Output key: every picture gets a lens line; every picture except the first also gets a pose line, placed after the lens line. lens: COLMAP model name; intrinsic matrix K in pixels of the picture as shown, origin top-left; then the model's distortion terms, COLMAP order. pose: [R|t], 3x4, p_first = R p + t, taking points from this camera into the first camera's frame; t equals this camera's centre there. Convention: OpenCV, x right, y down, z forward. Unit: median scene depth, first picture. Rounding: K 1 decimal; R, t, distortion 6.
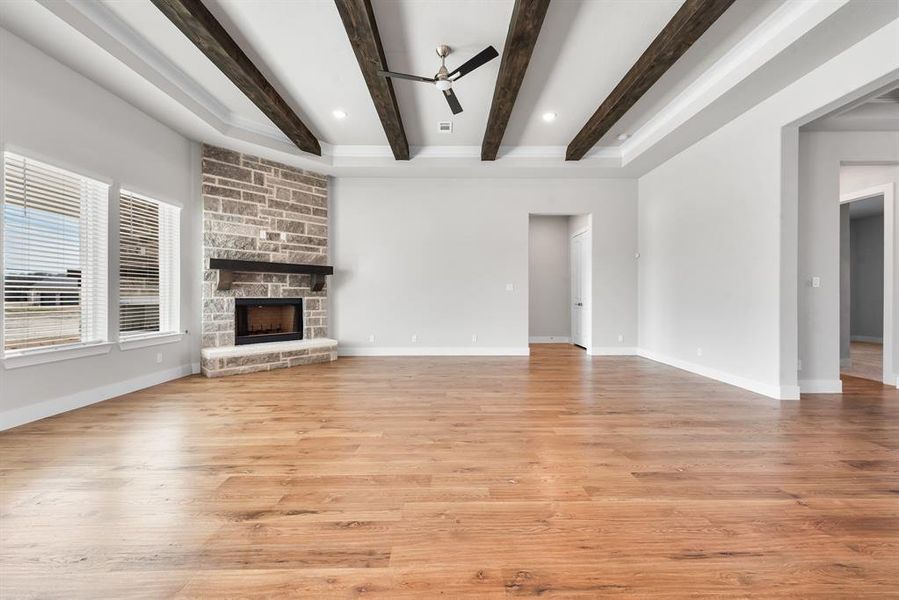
lens RADIAL K [[350.3, 0, 448.2], [0, 350.3, 297.2], [0, 0, 1]] dist [0.004041, 0.000118]
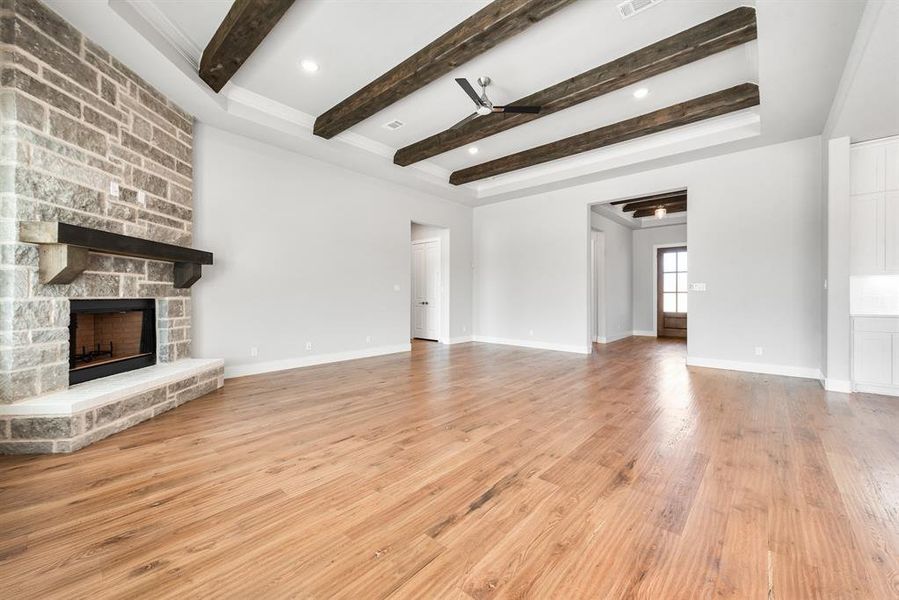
lens RADIAL K [[356.2, 0, 453.5], [0, 356.2, 294.8], [0, 0, 1]] dist [0.000795, -0.000282]
pose [[0.670639, 0.004722, 0.741769, -0.583841], [-0.001624, 0.999987, -0.004897, -0.002245], [-0.741782, 0.002080, 0.670637, 0.188393]]
